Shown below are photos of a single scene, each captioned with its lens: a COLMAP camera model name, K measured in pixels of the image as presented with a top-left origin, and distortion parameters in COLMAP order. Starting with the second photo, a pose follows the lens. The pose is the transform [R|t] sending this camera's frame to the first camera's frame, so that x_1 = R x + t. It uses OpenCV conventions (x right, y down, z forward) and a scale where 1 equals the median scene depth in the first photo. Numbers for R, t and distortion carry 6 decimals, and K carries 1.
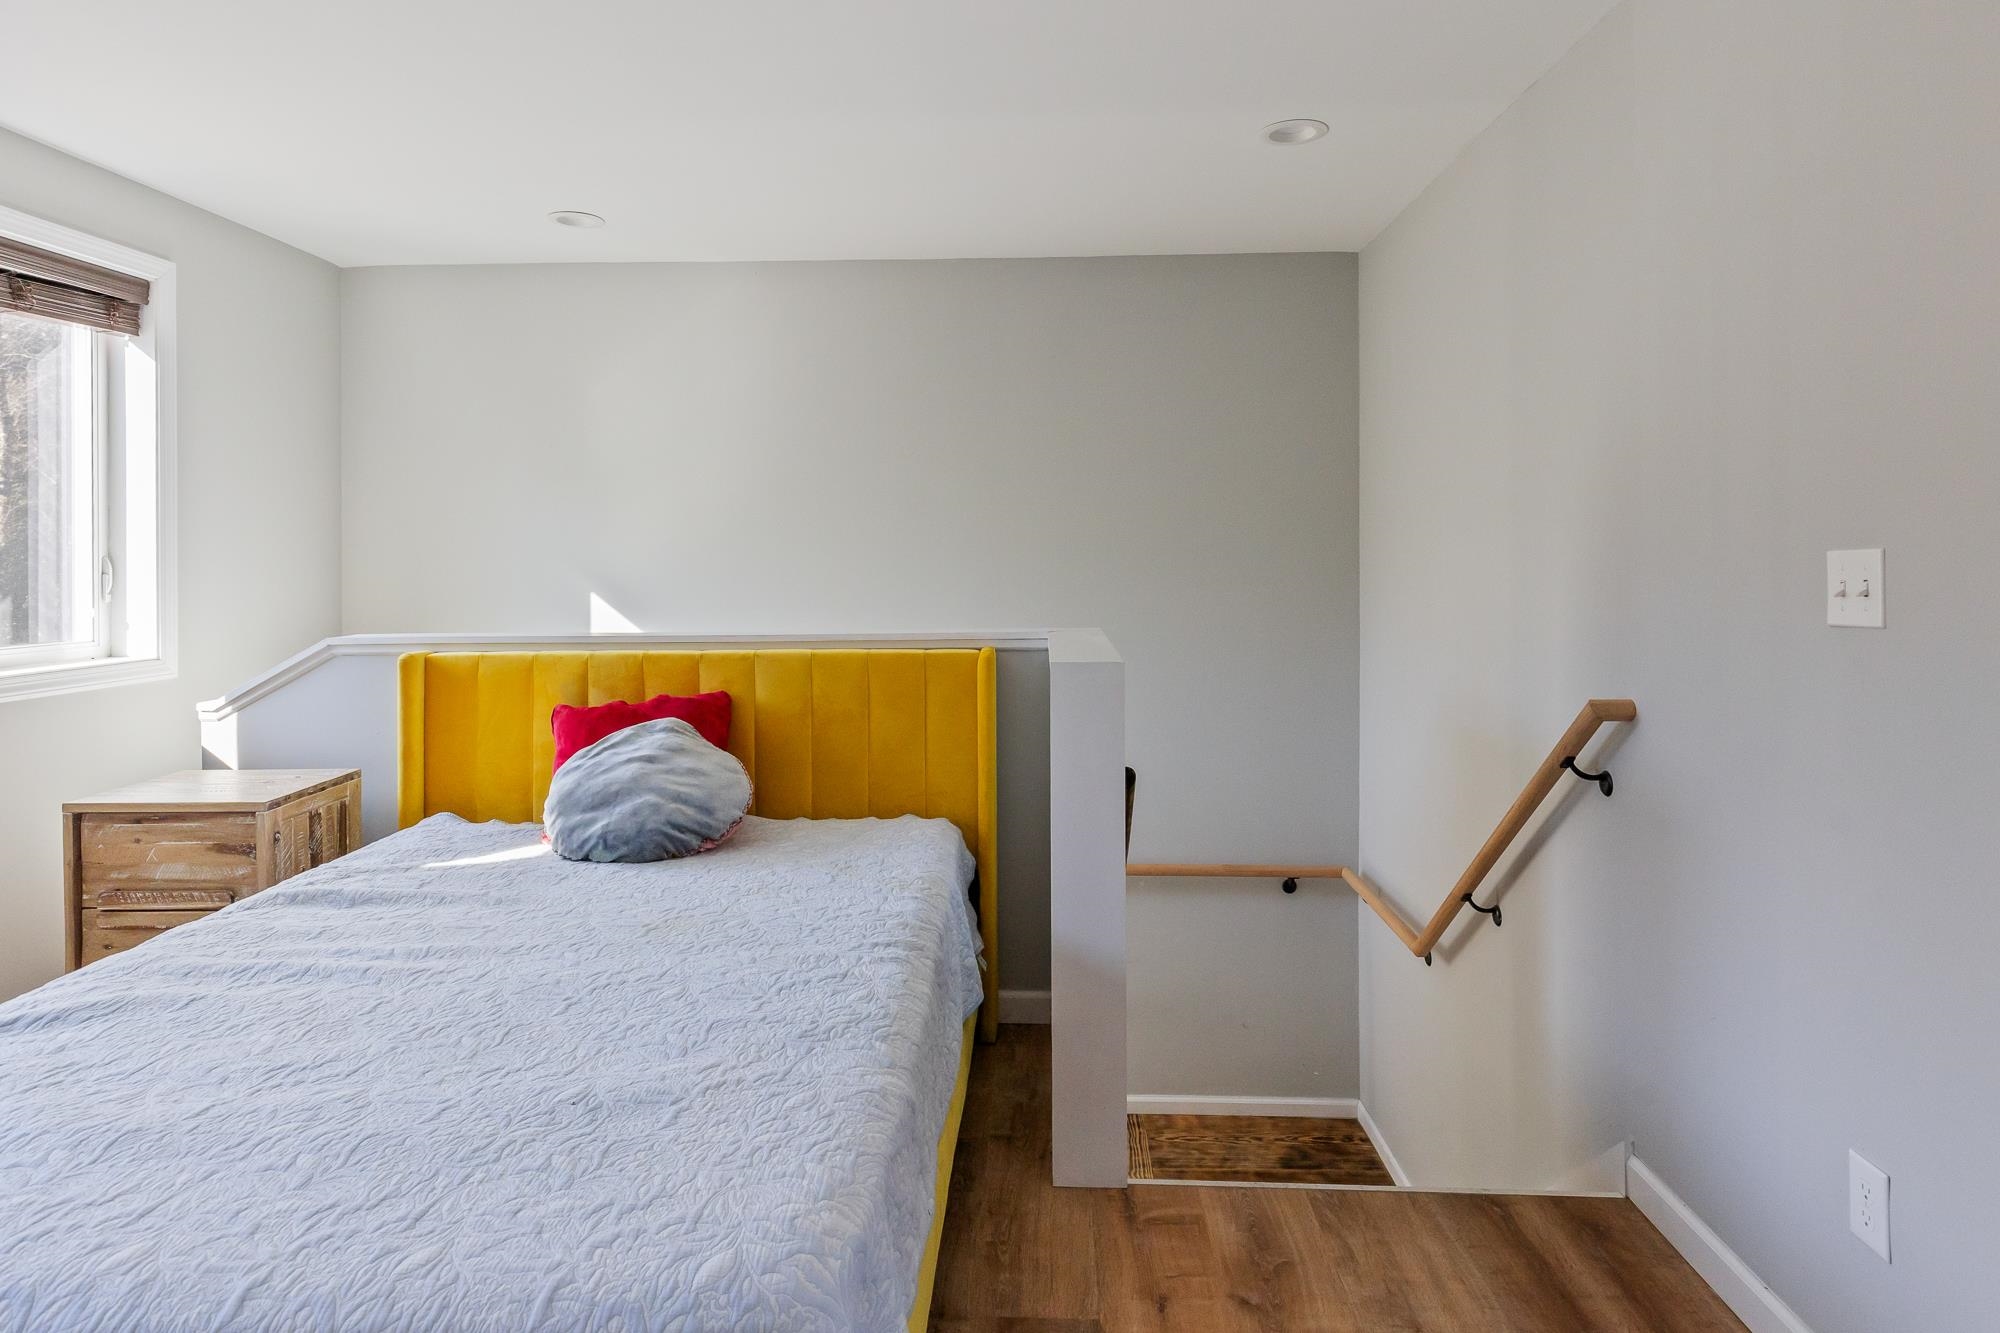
lens RADIAL K [[1147.2, 0, 999.5], [0, 1147.2, 559.5], [0, 0, 1]] dist [0.006007, 0.001135]
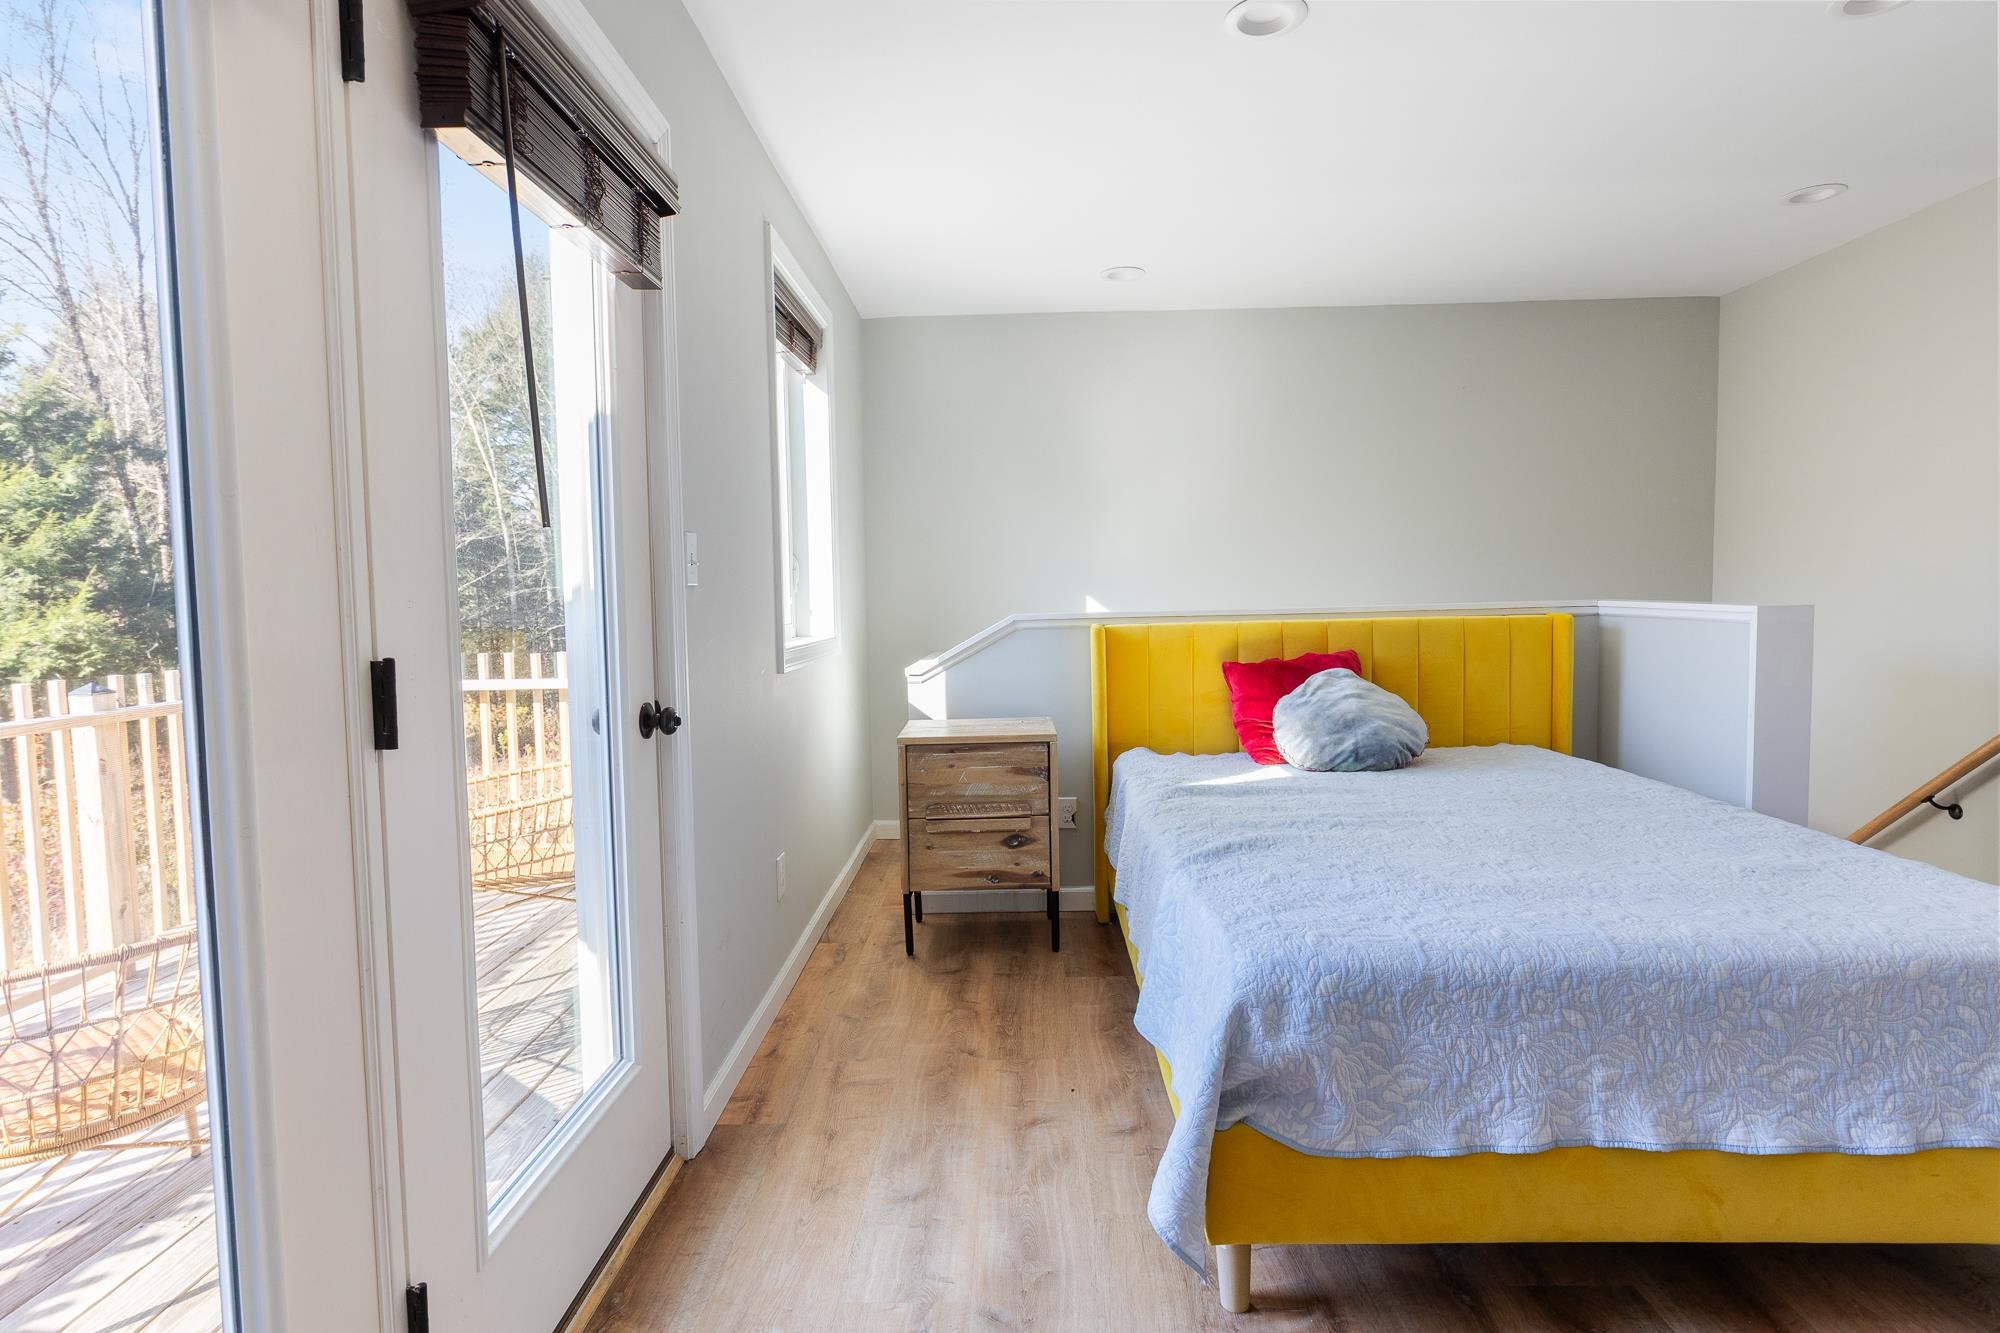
lens RADIAL K [[1043.2, 0, 998.3], [0, 1043.2, 659.4], [0, 0, 1]] dist [0.001655, -0.000647]
pose [[0.999729, -0.014652, 0.018108, -0.715241], [0.013540, 0.998104, 0.060039, 0.055590], [-0.018953, -0.059777, 0.998032, -0.159437]]
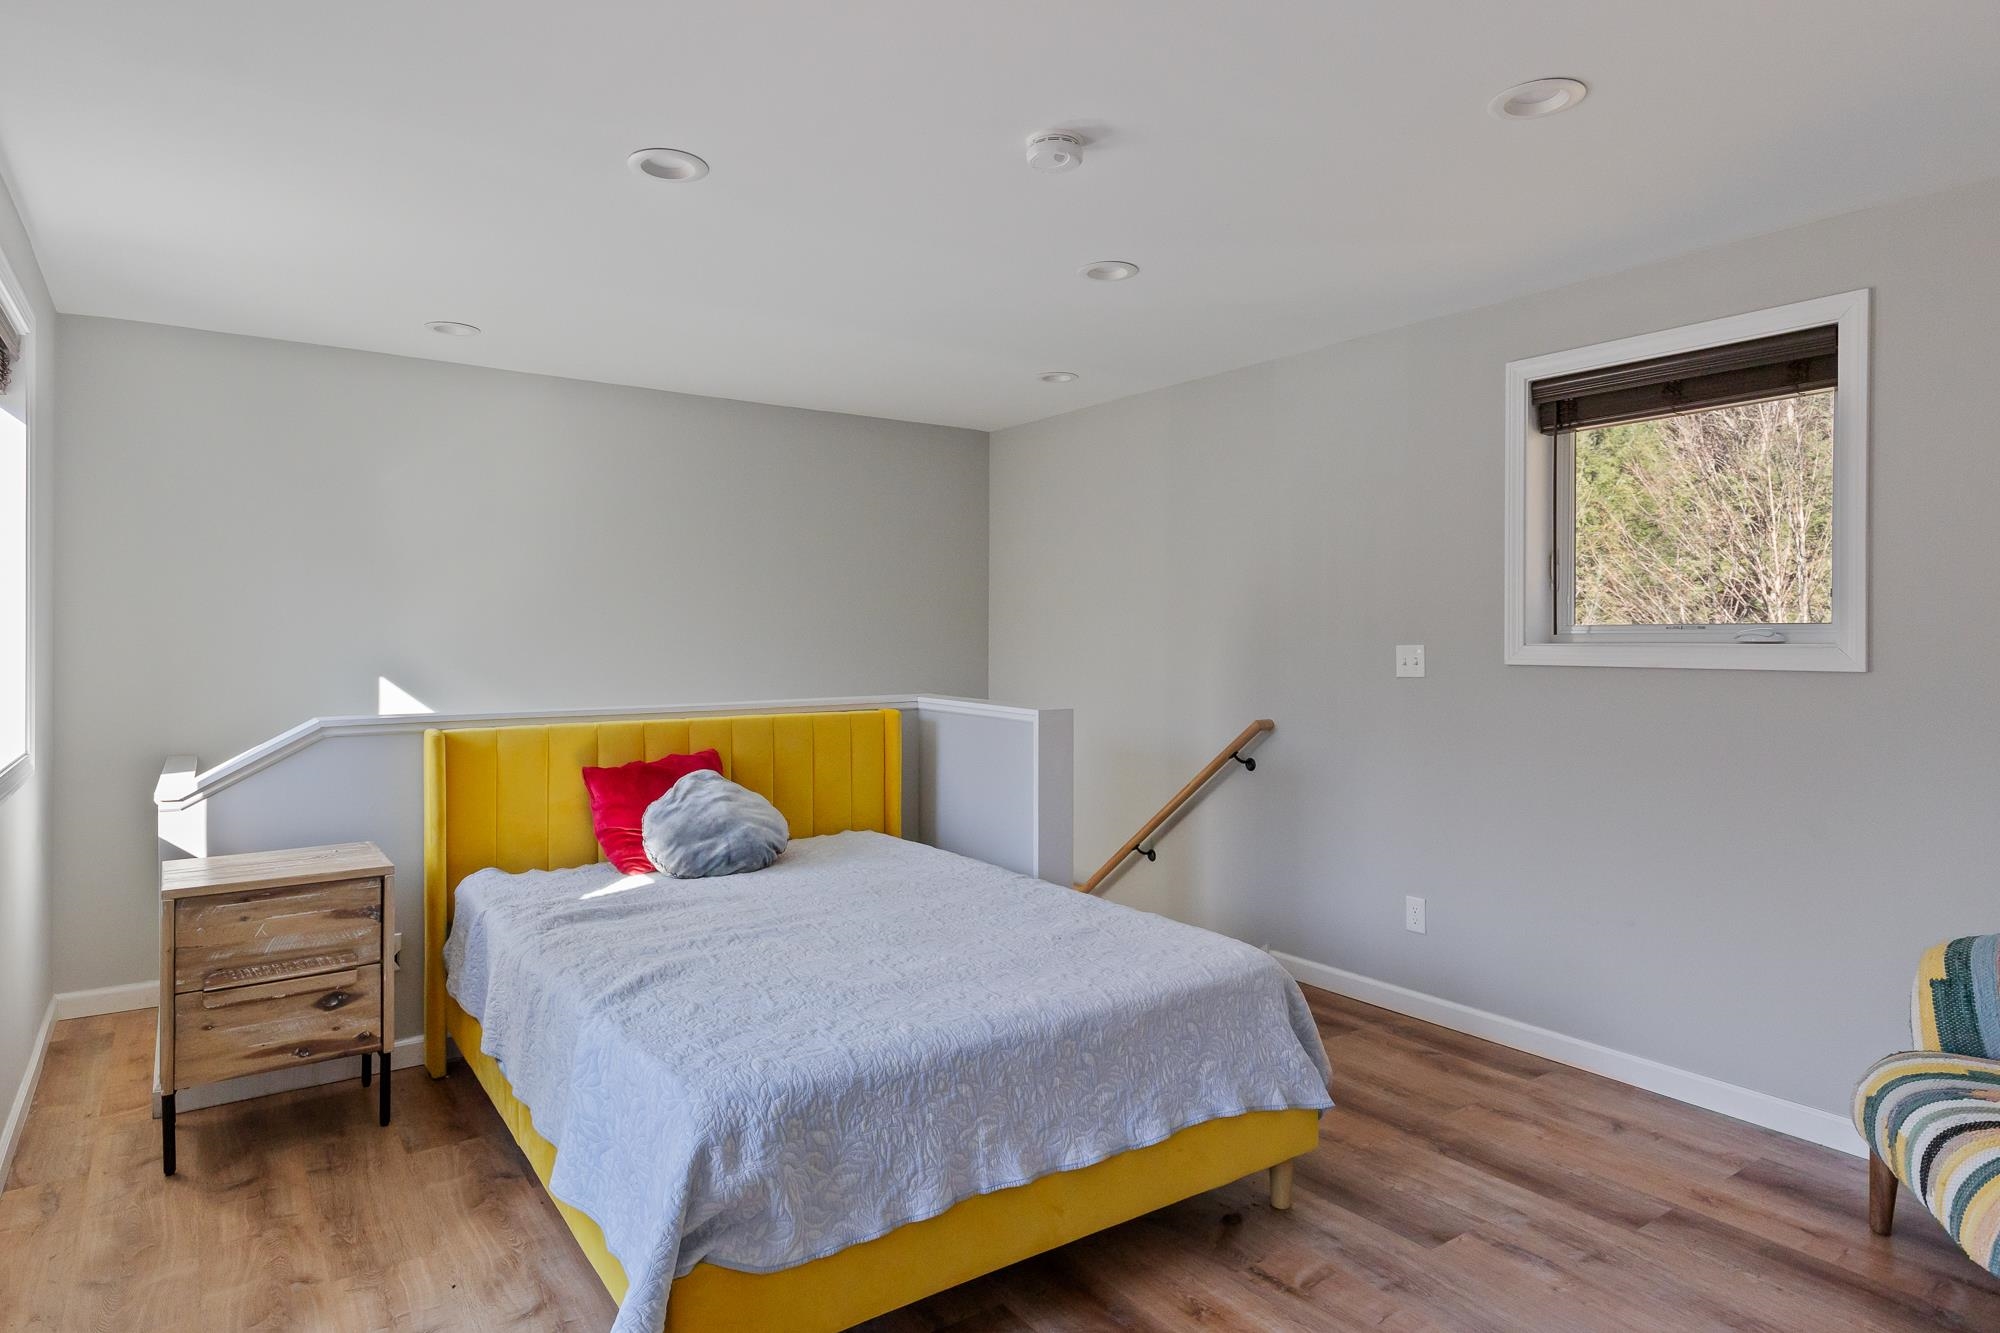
lens RADIAL K [[1140.8, 0, 993.0], [0, 1140.8, 638.2], [0, 0, 1]] dist [0.007530, 0.000464]
pose [[0.795971, 0.005866, 0.605306, -0.836898], [-0.004836, 0.999983, -0.003330, -0.006825], [-0.605315, -0.000277, 0.795986, -0.222012]]
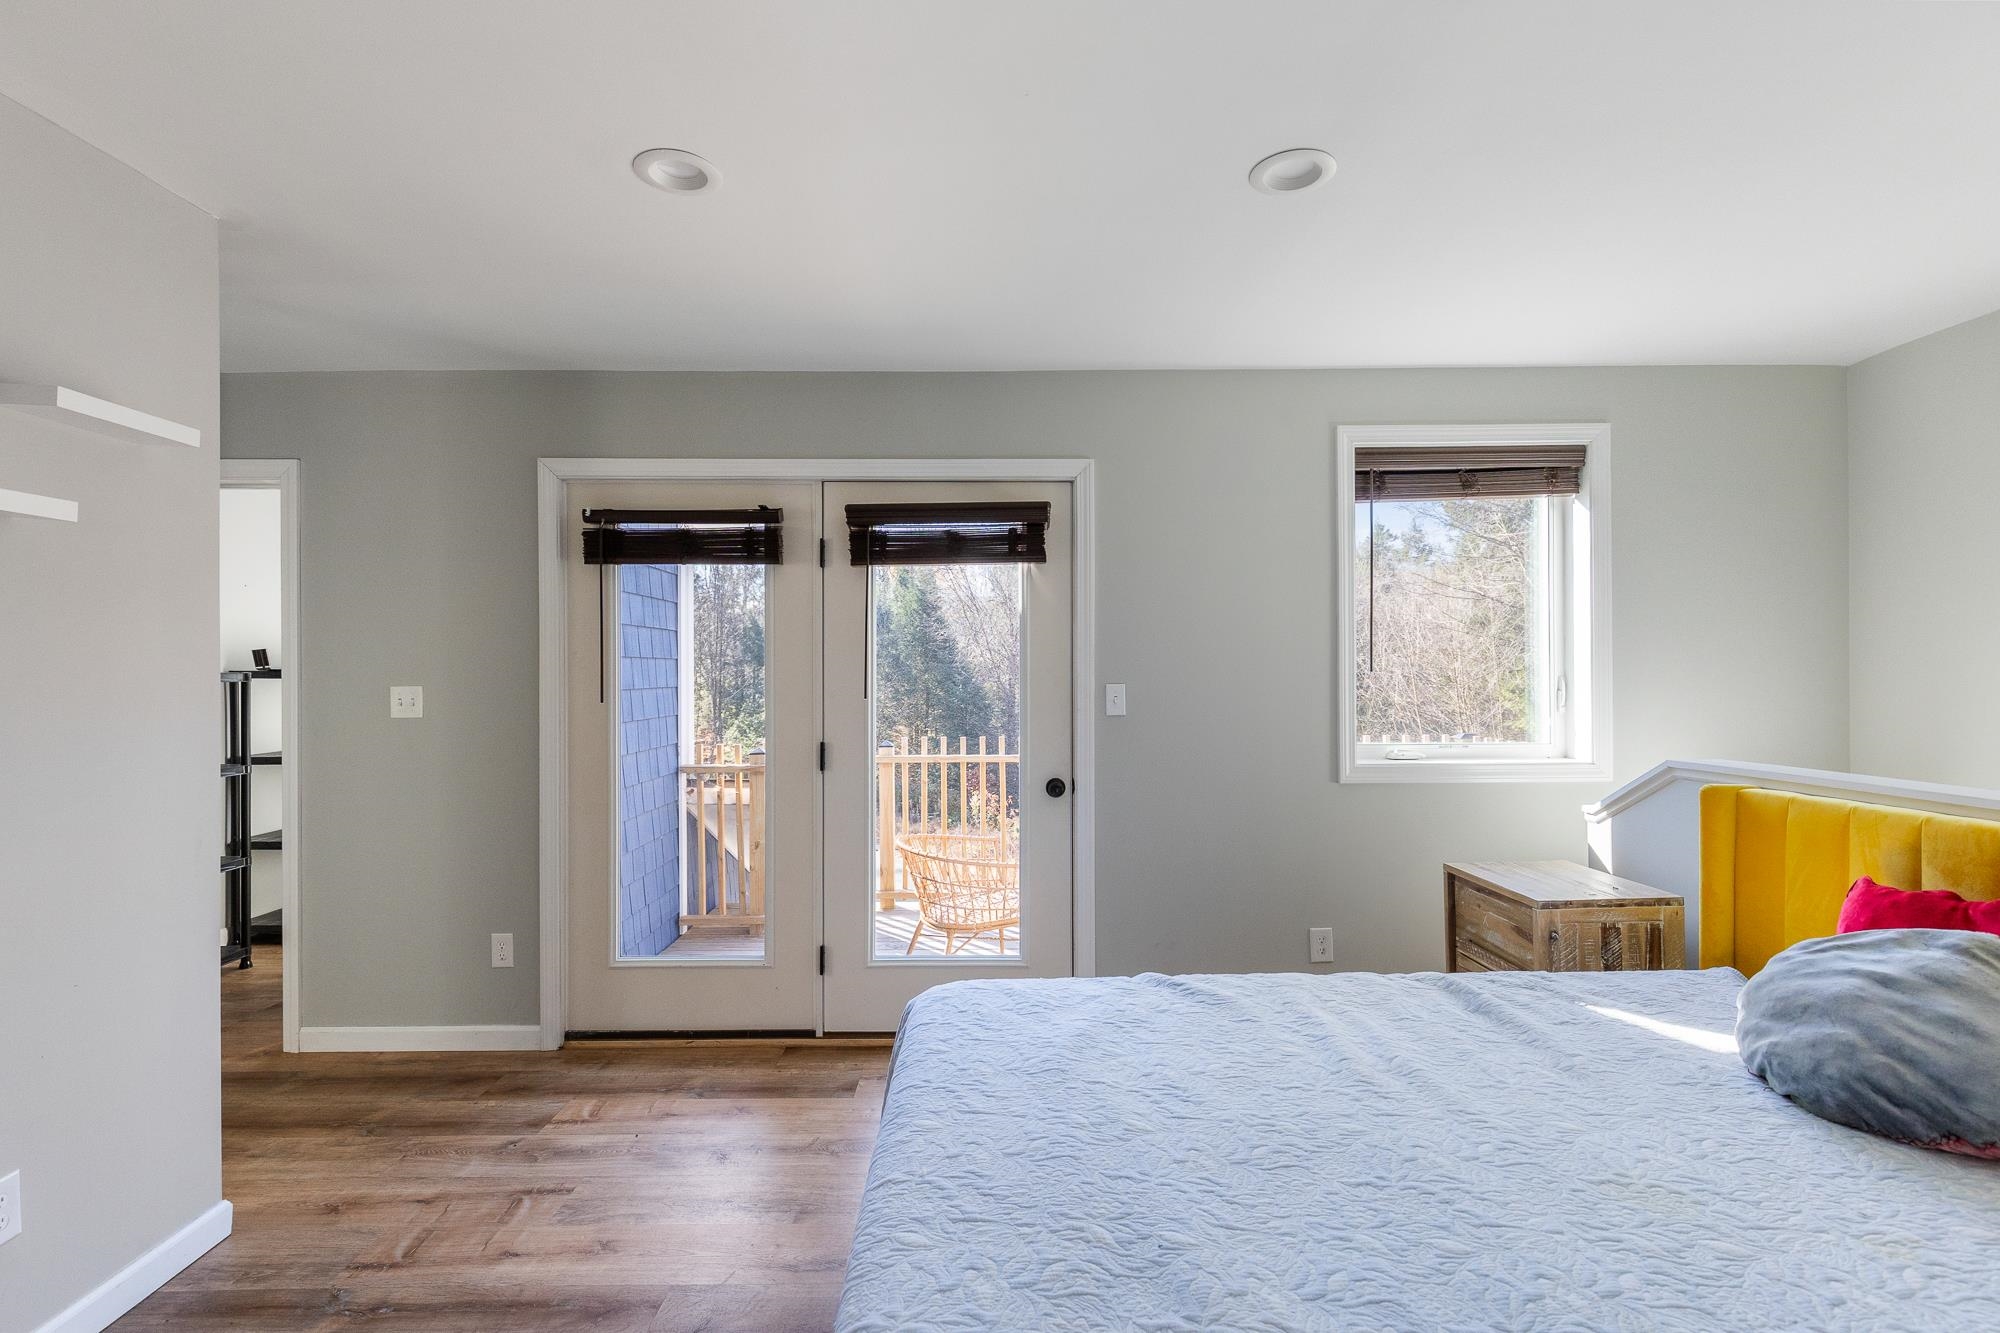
lens RADIAL K [[904.7, 0, 996.6], [0, 904.7, 671.8], [0, 0, 1]] dist [0.006890, -0.000088]
pose [[0.044670, 0.001734, -0.999000, 0.213585], [0.002138, 0.999996, 0.001832, -0.013474], [0.998999, -0.002217, 0.044666, 0.432420]]
